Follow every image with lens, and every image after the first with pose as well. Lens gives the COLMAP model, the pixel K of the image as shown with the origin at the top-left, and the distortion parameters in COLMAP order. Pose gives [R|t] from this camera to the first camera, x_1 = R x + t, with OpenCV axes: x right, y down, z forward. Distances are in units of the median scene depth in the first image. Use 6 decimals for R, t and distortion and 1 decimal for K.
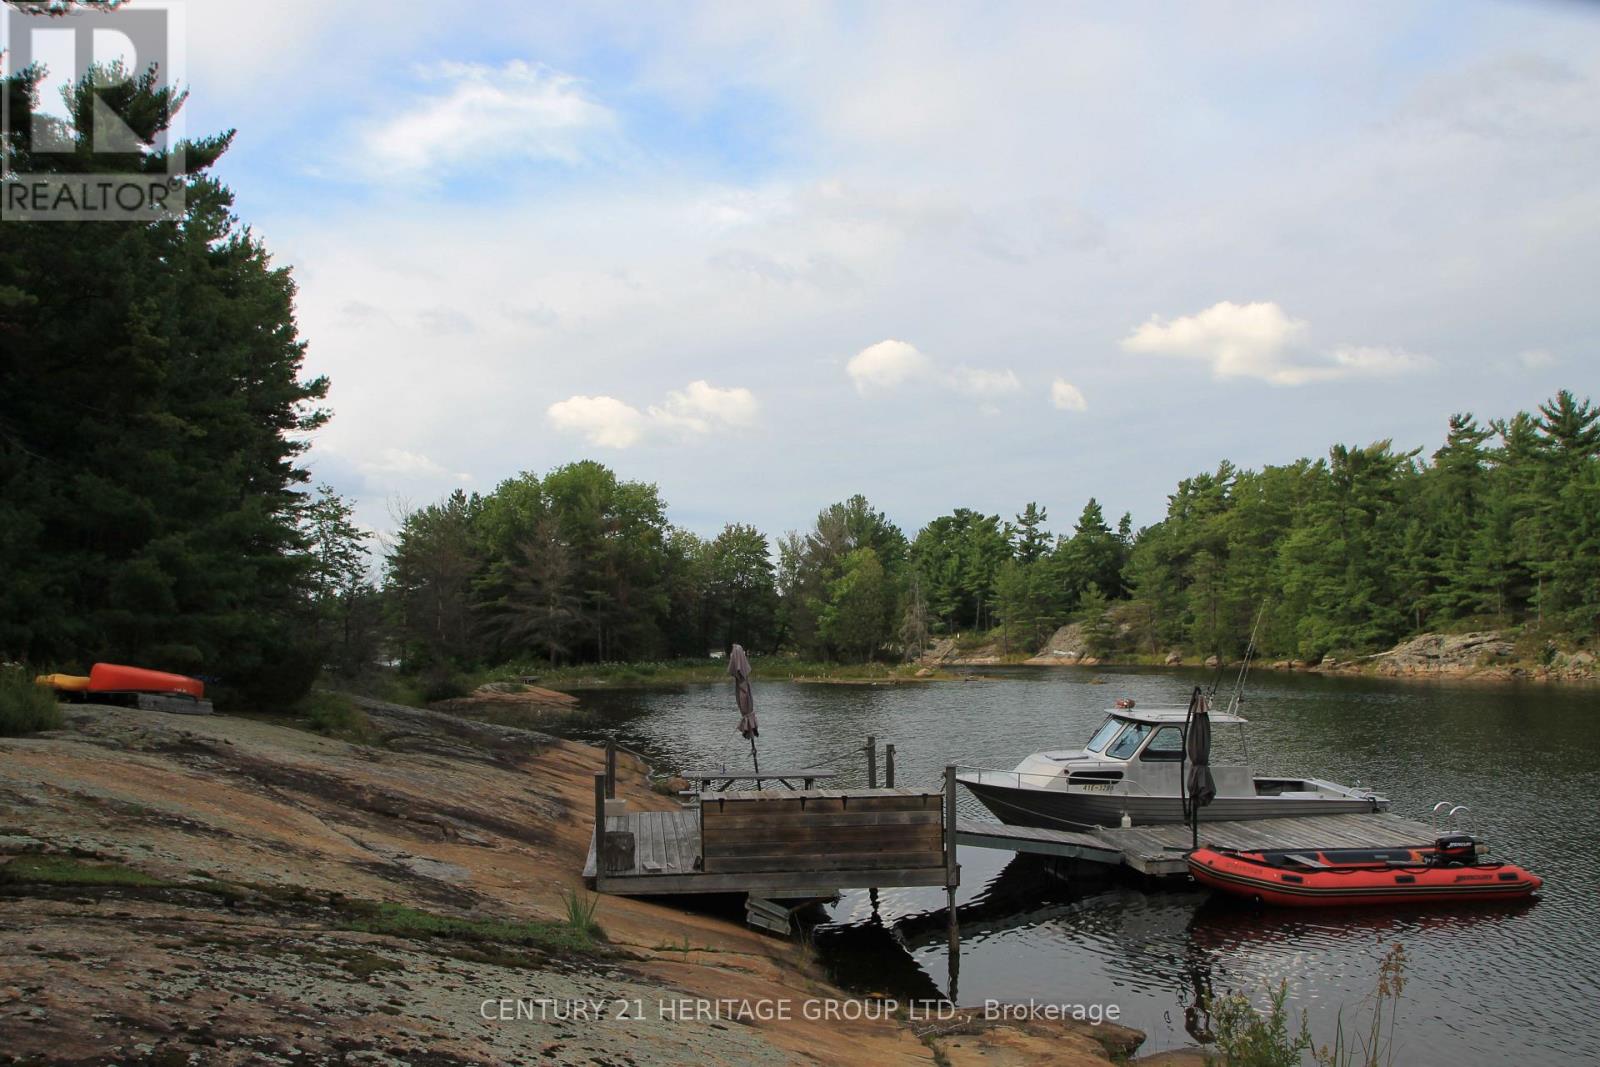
lens RADIAL K [[1328.4, 0, 801.6], [0, 1328.4, 576.0], [0, 0, 1]] dist [-0.173110, 0.163425]
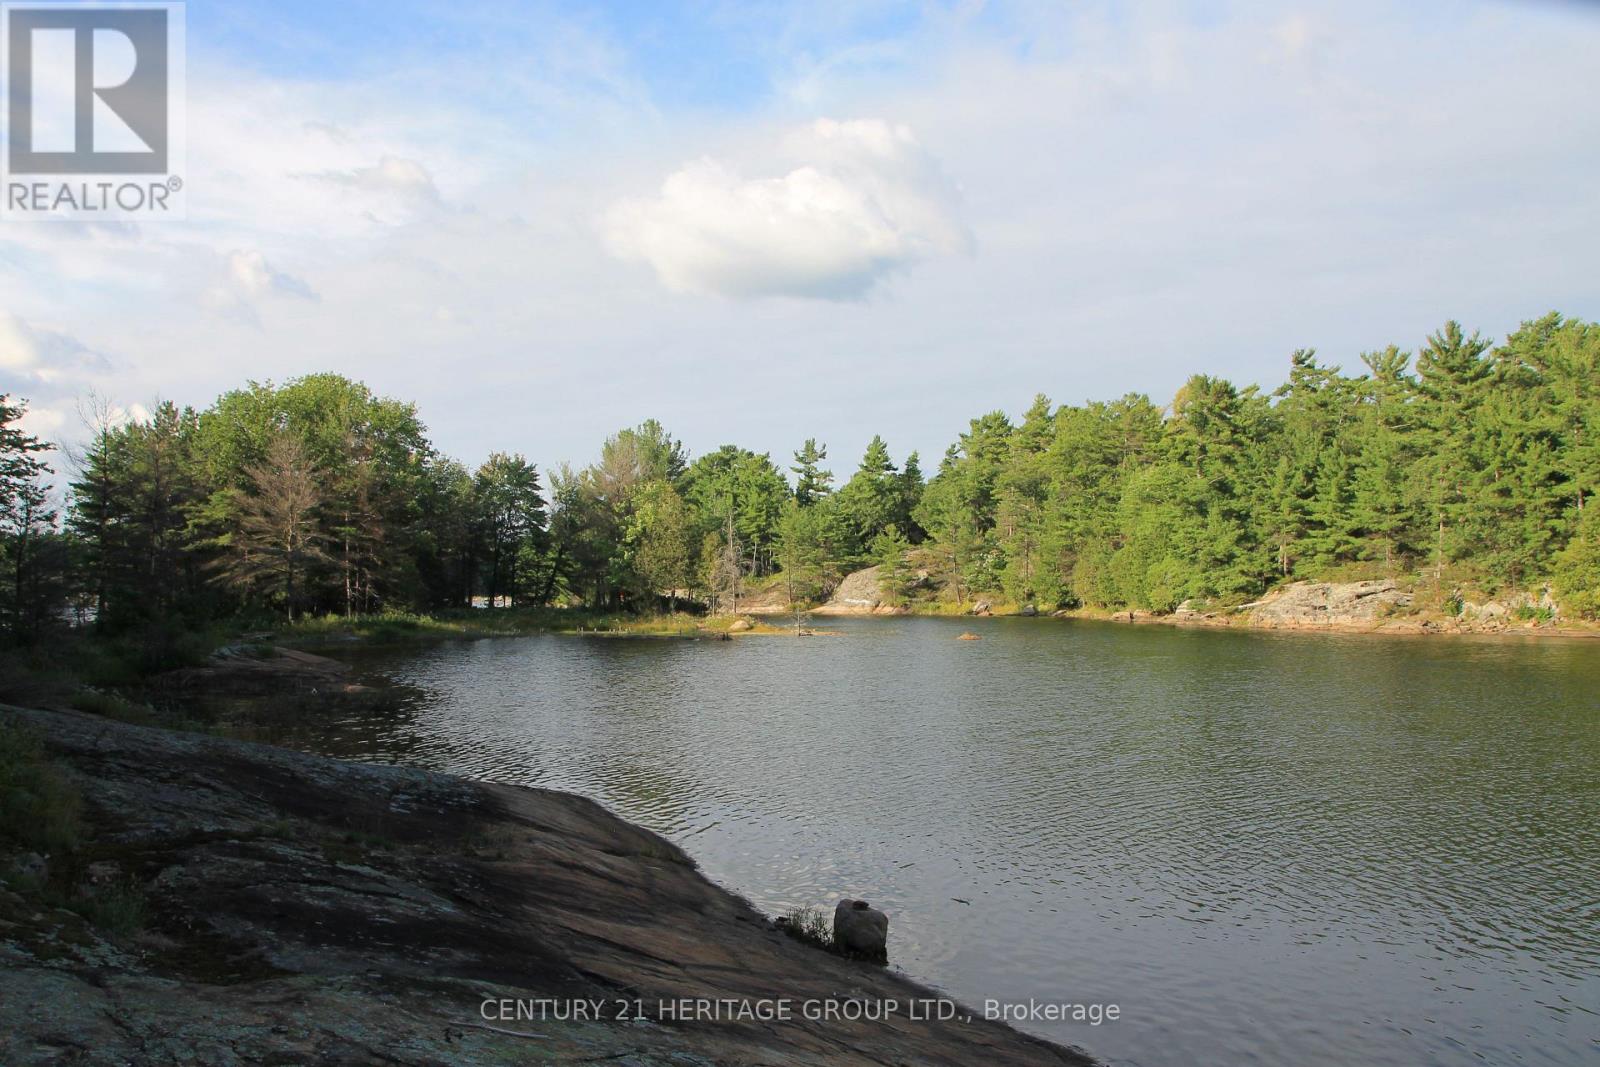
lens RADIAL K [[1328.4, 0, 801.6], [0, 1328.4, 576.0], [0, 0, 1]] dist [-0.173110, 0.163425]
pose [[0.976793, 0.001581, 0.214179, -0.053056], [-0.010238, 0.999174, 0.039314, 0.006874], [-0.213940, -0.040595, 0.976003, 0.151946]]
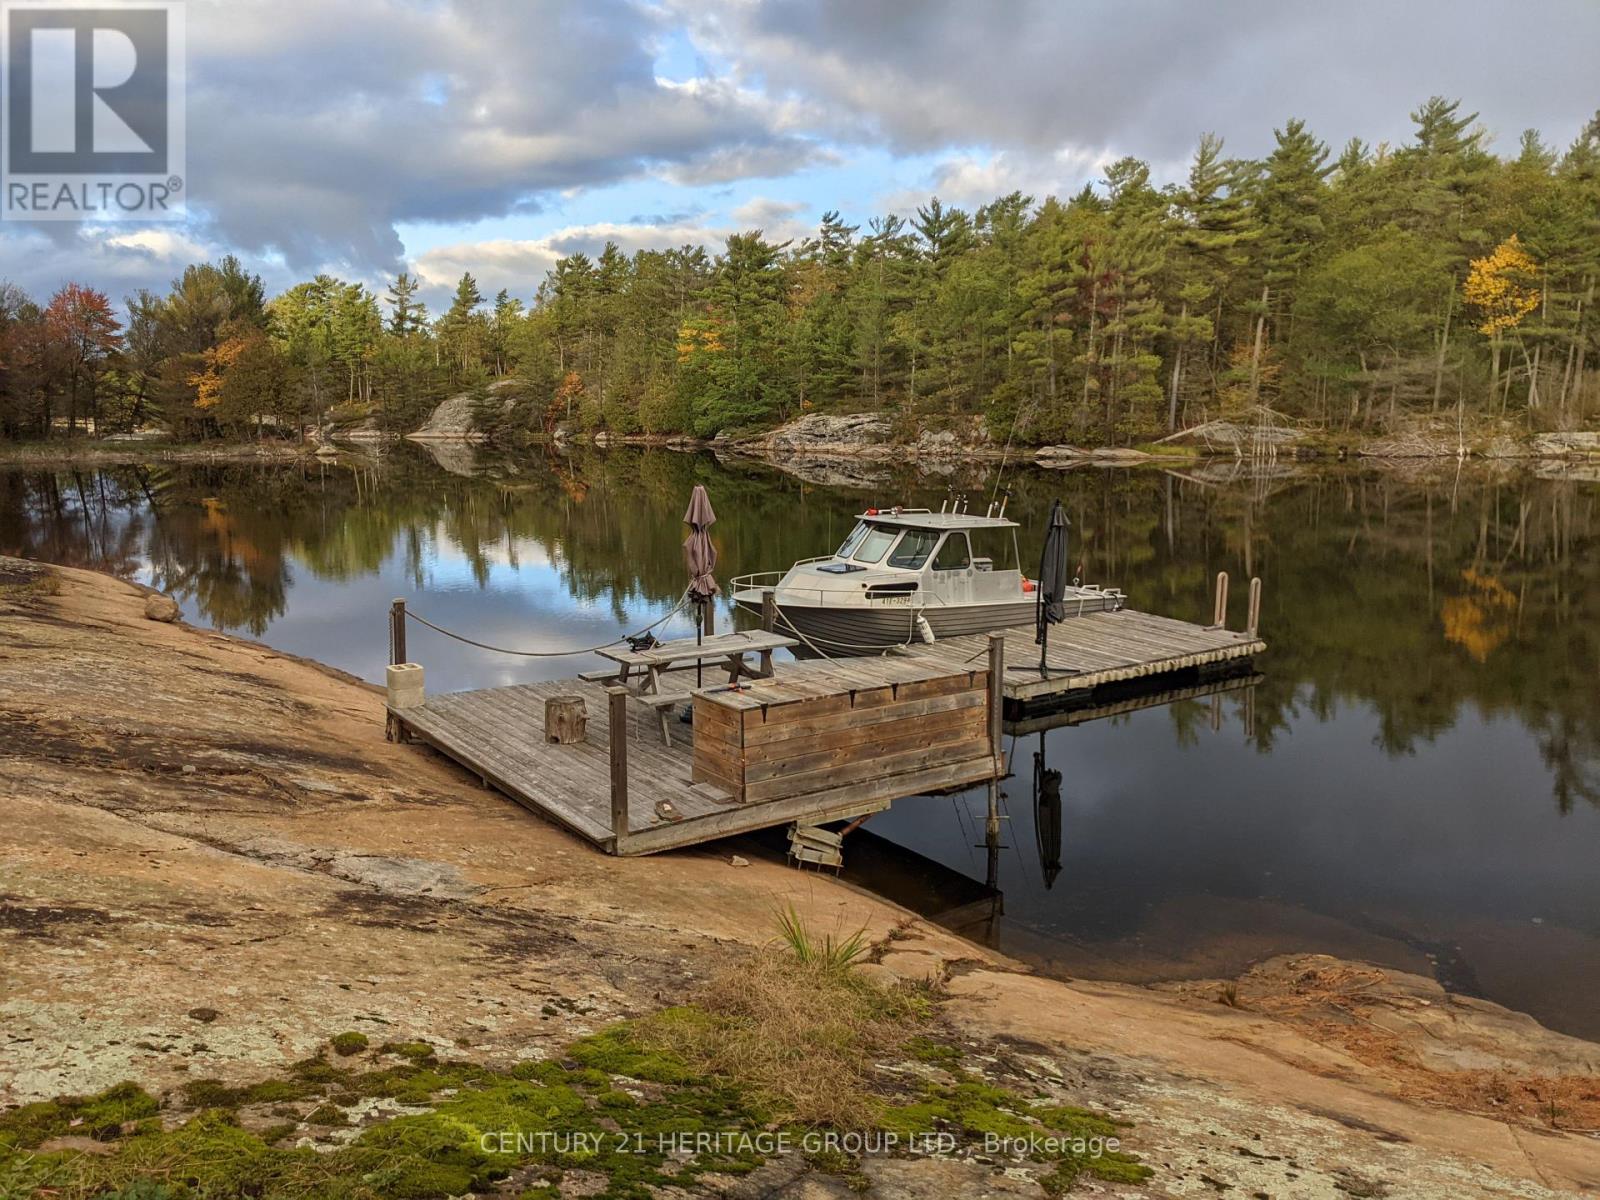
lens RADIAL K [[1243.7, 0, 792.4], [0, 1243.7, 599.6], [0, 0, 1]] dist [-0.000993, -0.001800]
pose [[0.877809, -0.067112, 0.474286, -0.043824], [-0.028433, 0.981091, 0.191449, -0.002881], [-0.478166, -0.181541, 0.859302, 0.046614]]
